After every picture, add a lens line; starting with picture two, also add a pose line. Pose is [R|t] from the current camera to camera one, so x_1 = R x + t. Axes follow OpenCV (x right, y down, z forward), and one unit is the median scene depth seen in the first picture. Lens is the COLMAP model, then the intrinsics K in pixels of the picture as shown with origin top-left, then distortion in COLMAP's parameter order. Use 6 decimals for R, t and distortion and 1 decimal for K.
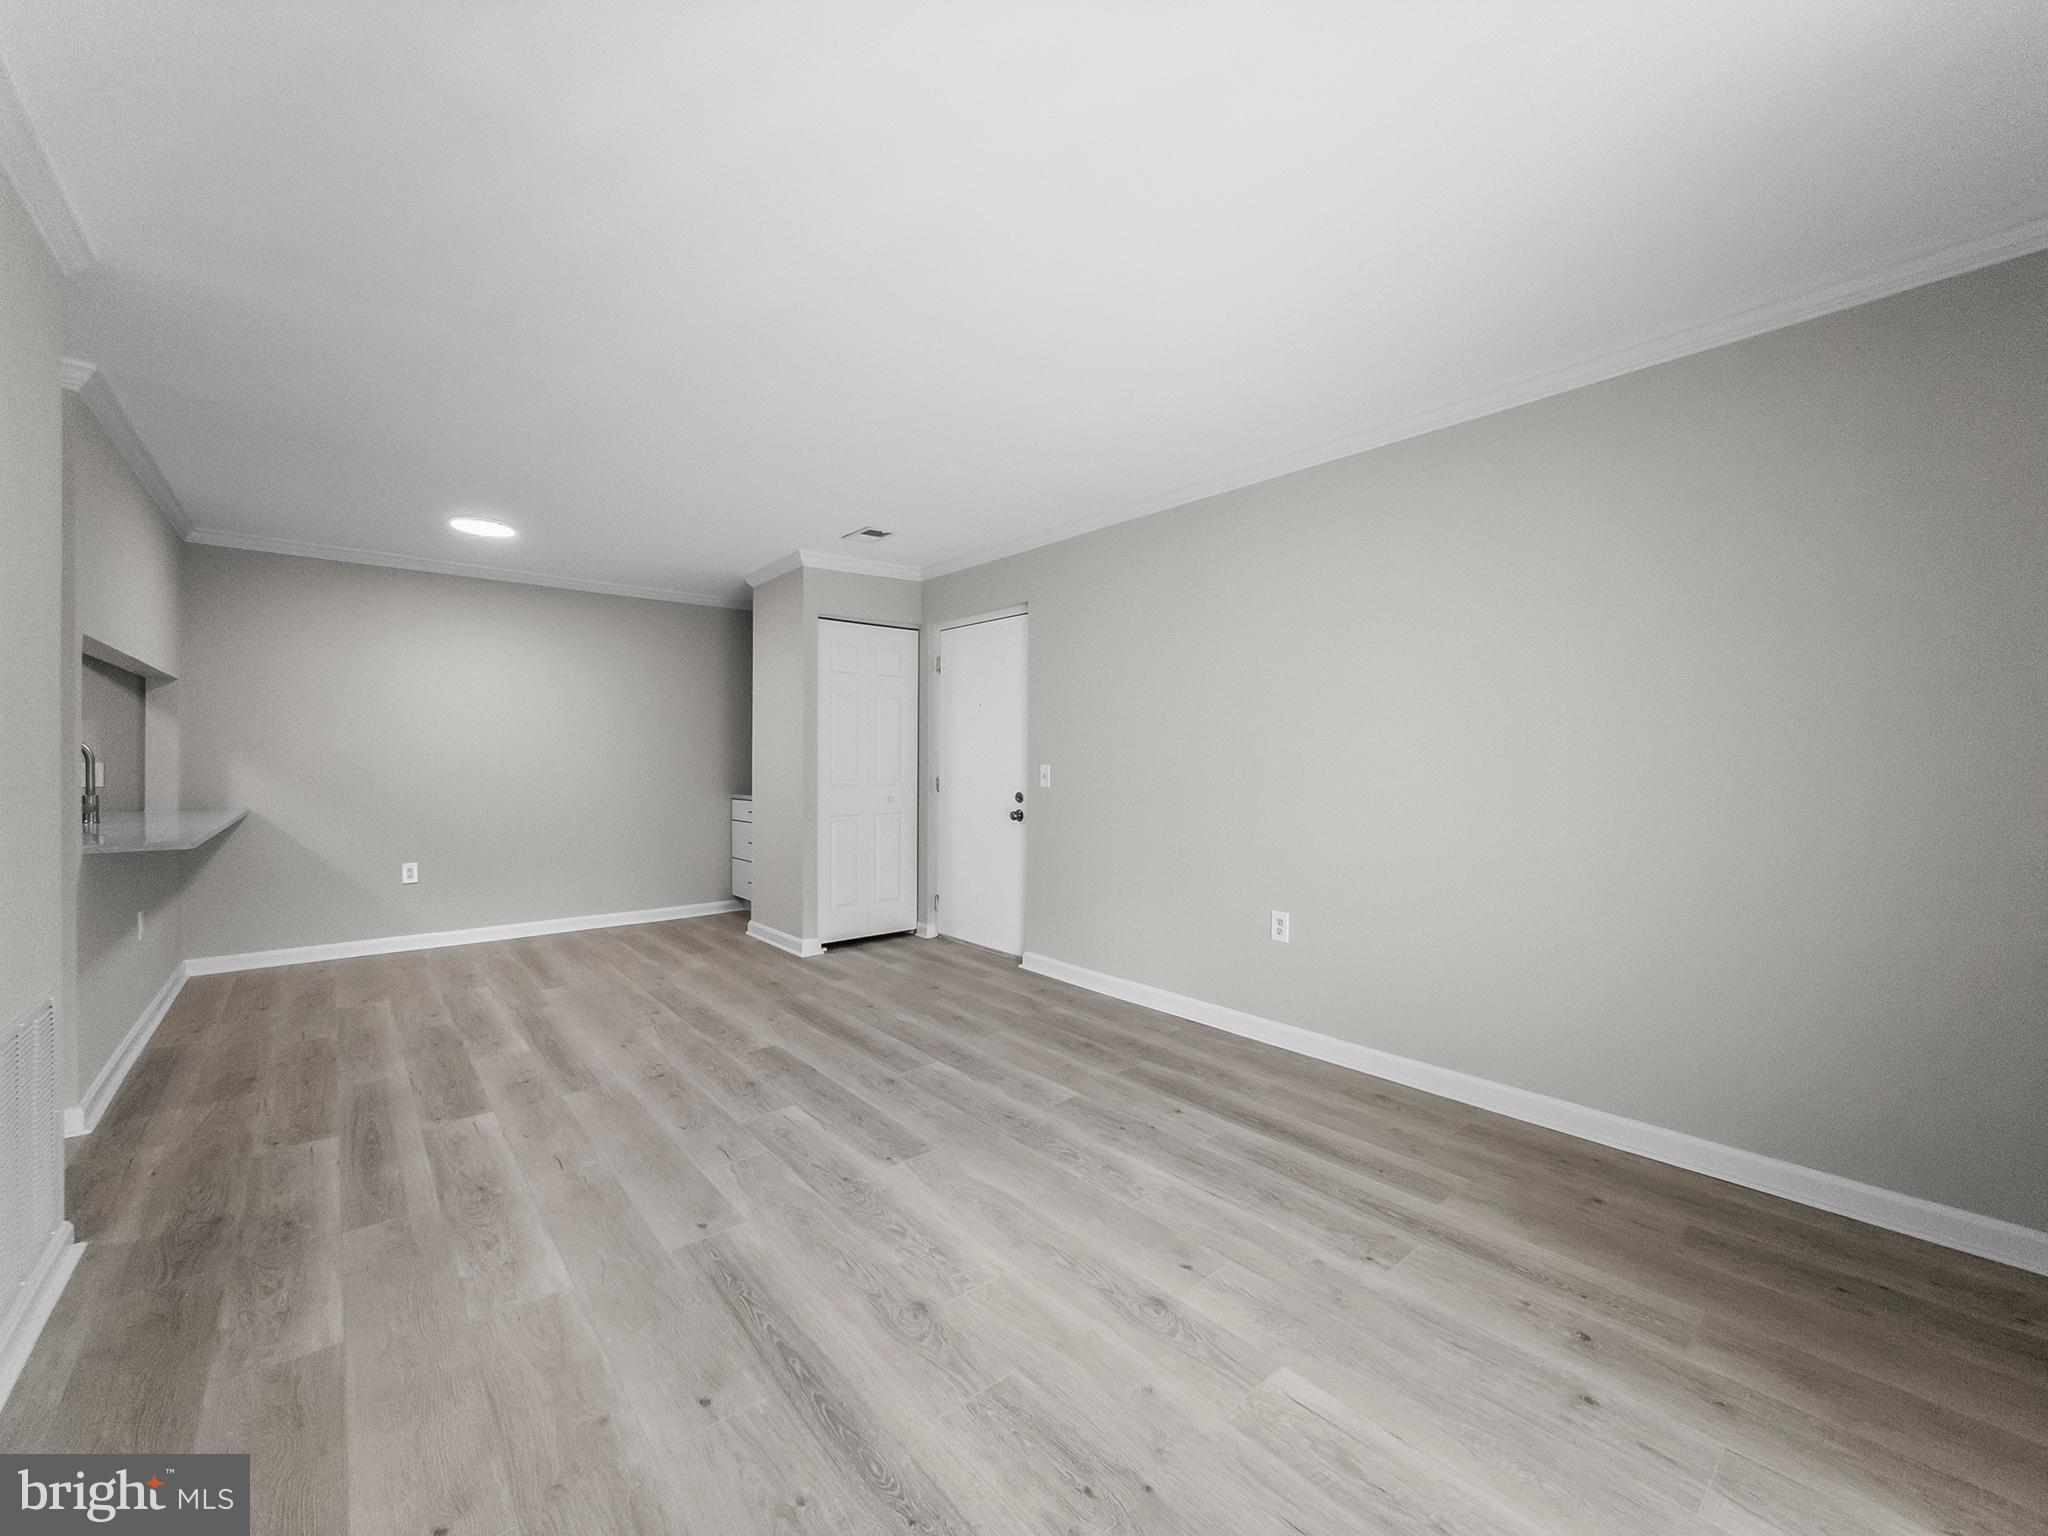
lens RADIAL K [[824.3, 0, 1029.5], [0, 824.3, 760.4], [0, 0, 1]] dist [-0.001528, 0.000069]
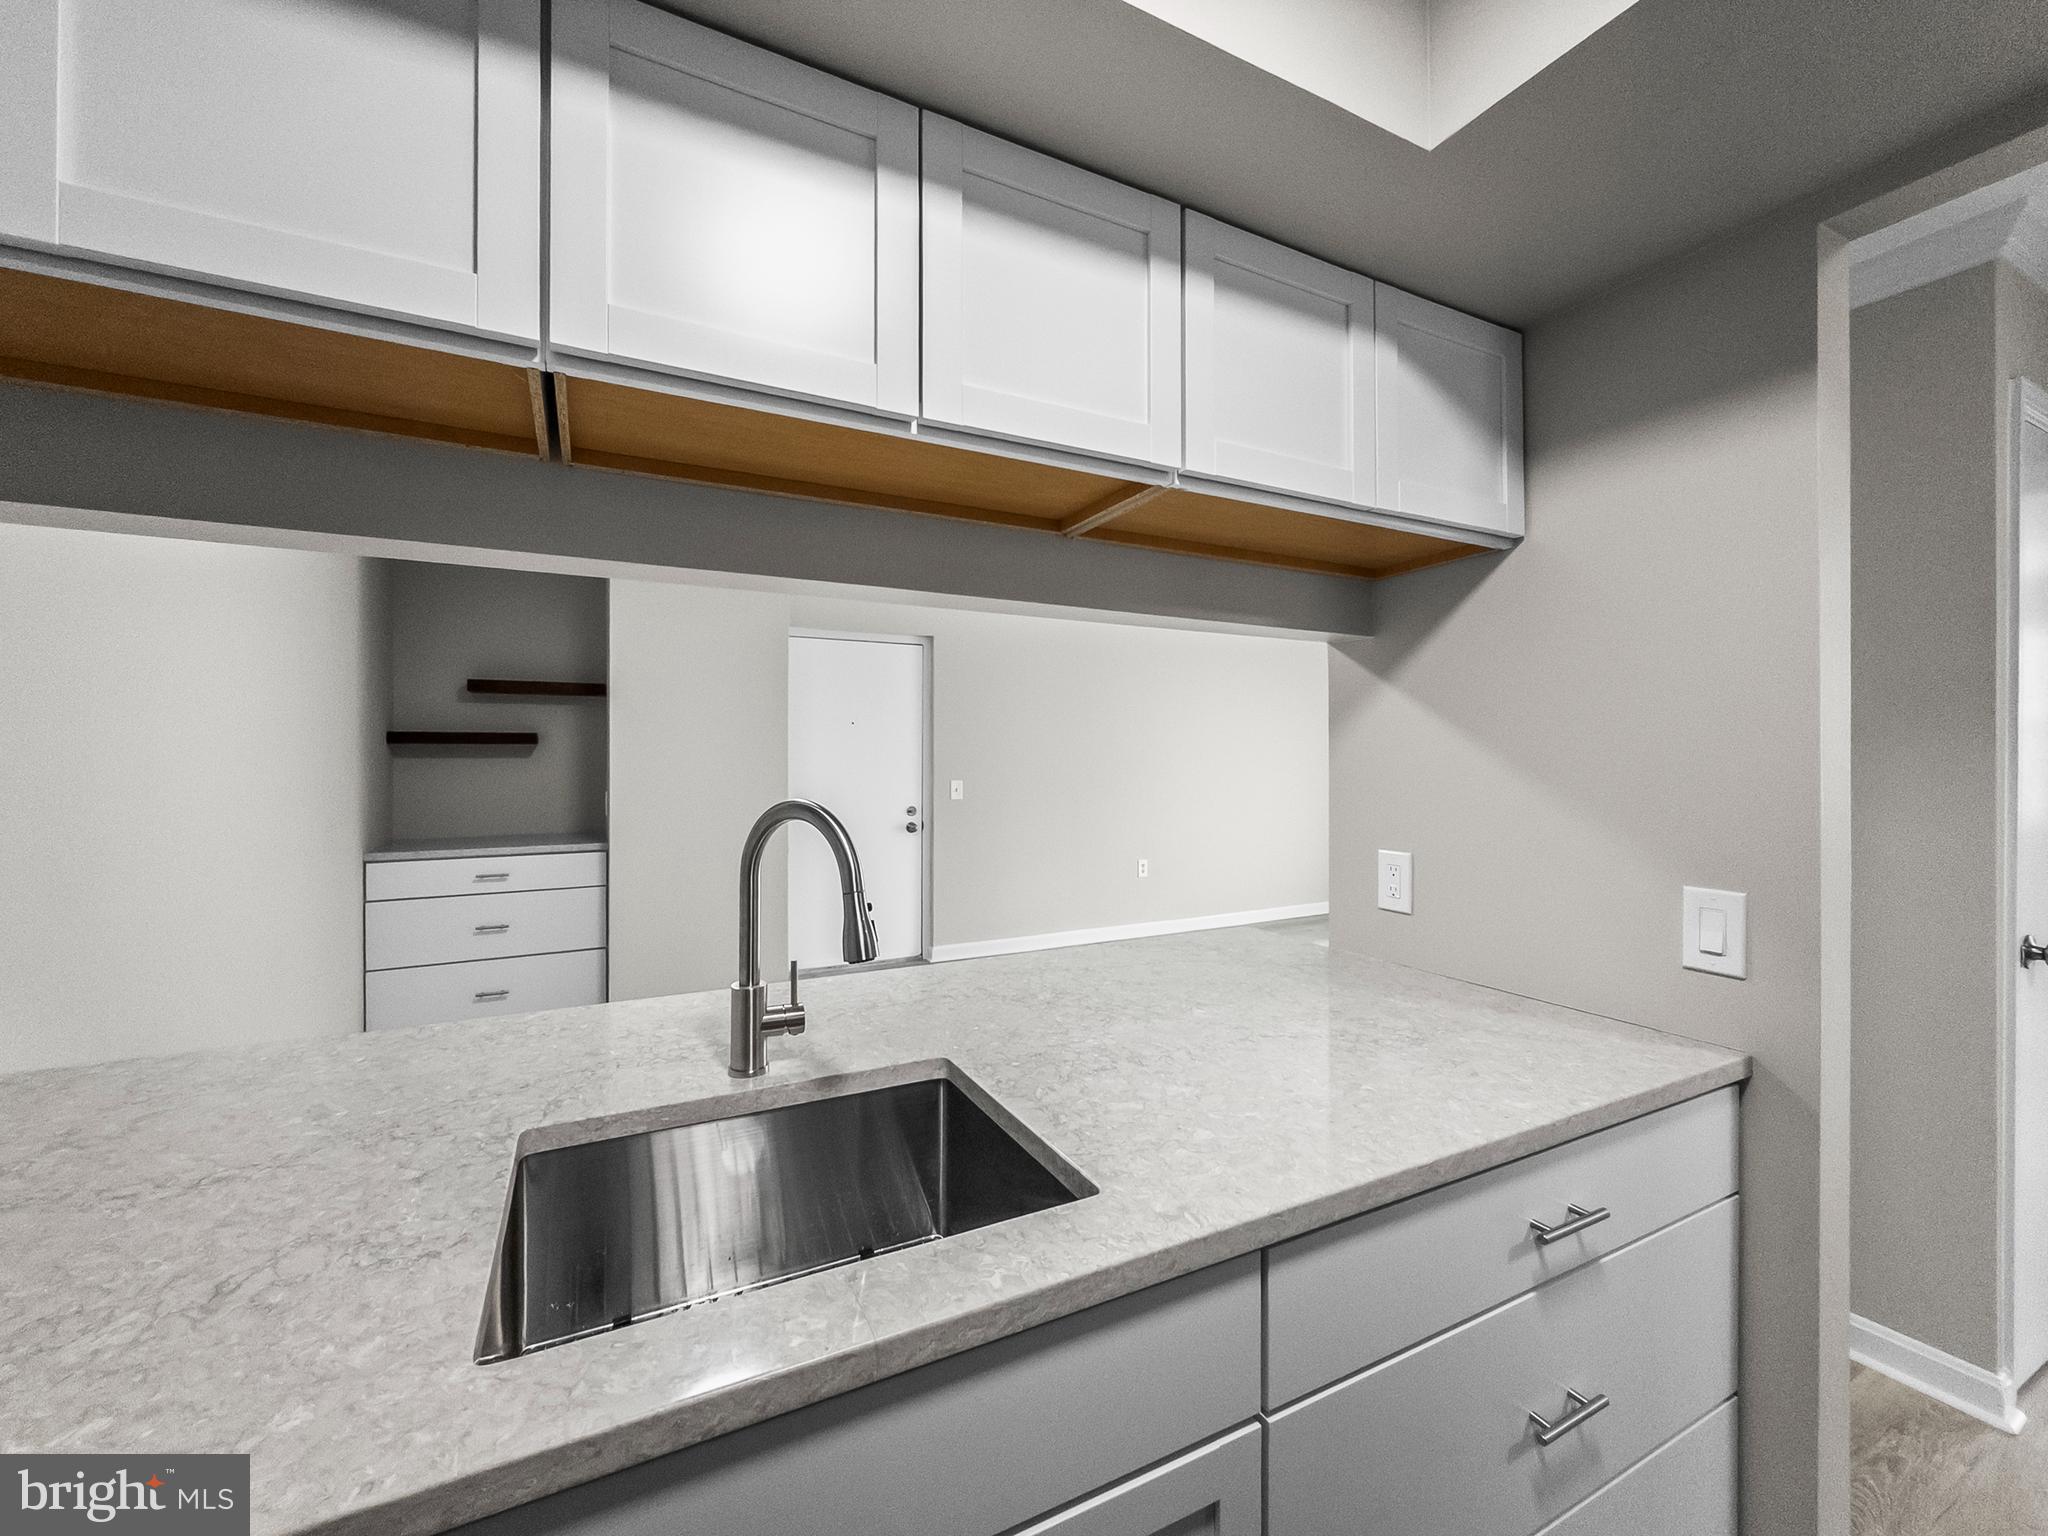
lens RADIAL K [[820.8, 0, 1025.2], [0, 820.8, 756.4], [0, 0, 1]] dist [-0.015608, -0.000071]
pose [[0.216883, -0.005509, 0.976182, -1.542629], [-0.000111, 0.999984, 0.005668, -0.050136], [-0.976198, -0.001338, 0.216879, 0.913673]]
